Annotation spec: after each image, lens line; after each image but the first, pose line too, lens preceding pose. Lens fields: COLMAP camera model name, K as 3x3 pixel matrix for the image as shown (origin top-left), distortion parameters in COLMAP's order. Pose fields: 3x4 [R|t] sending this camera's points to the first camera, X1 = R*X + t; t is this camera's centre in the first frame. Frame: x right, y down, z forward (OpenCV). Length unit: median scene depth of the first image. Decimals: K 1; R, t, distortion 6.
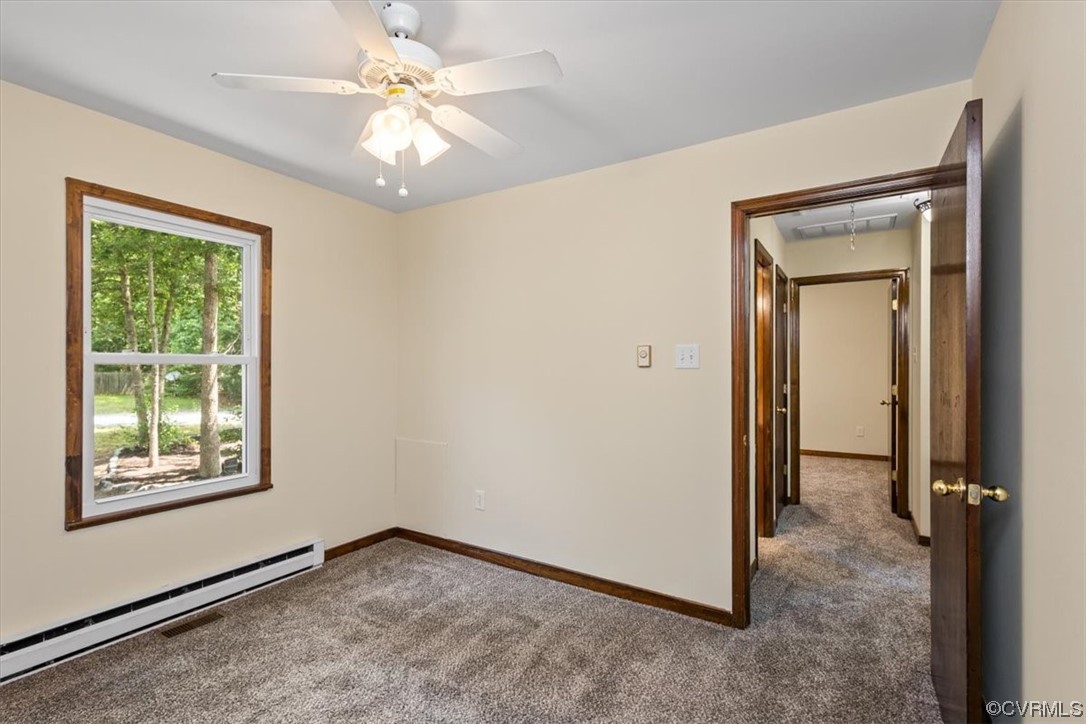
lens RADIAL K [[499.4, 0, 544.8], [0, 499.4, 367.2], [0, 0, 1]] dist [0.001004, 0.000055]
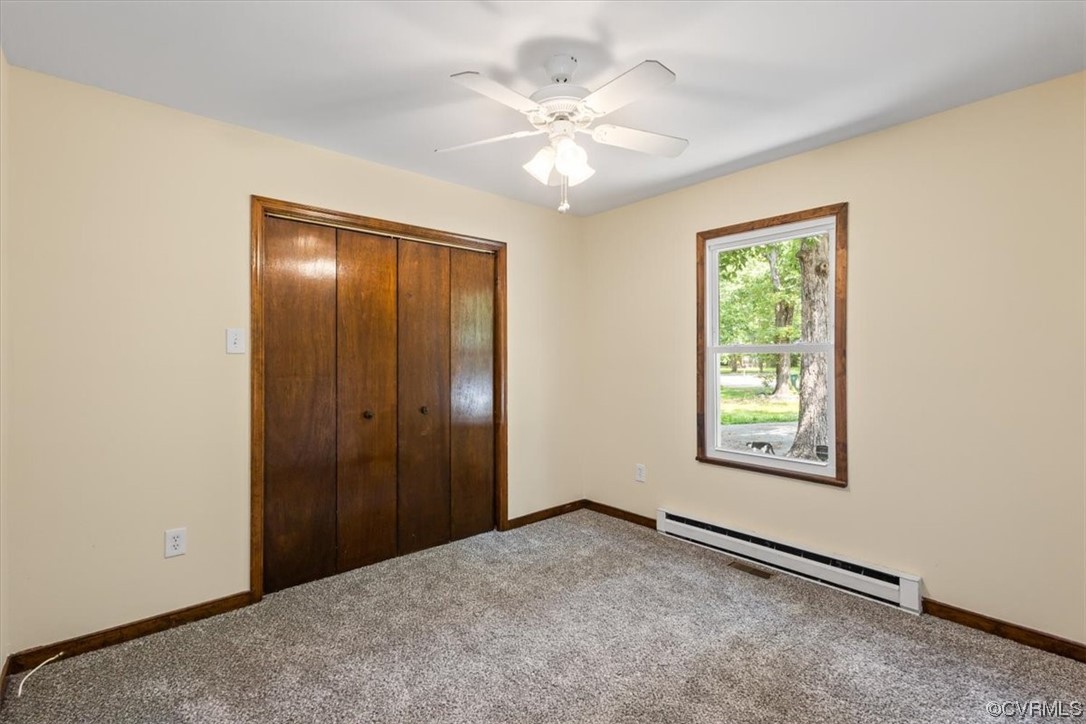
lens RADIAL K [[502.8, 0, 541.2], [0, 502.8, 361.0], [0, 0, 1]] dist [0.013517, -0.000169]
pose [[-0.287347, 0.005754, -0.957809, 0.525238], [0.001118, 0.999983, 0.005672, 0.005353], [0.957826, 0.000559, -0.287348, 0.763442]]
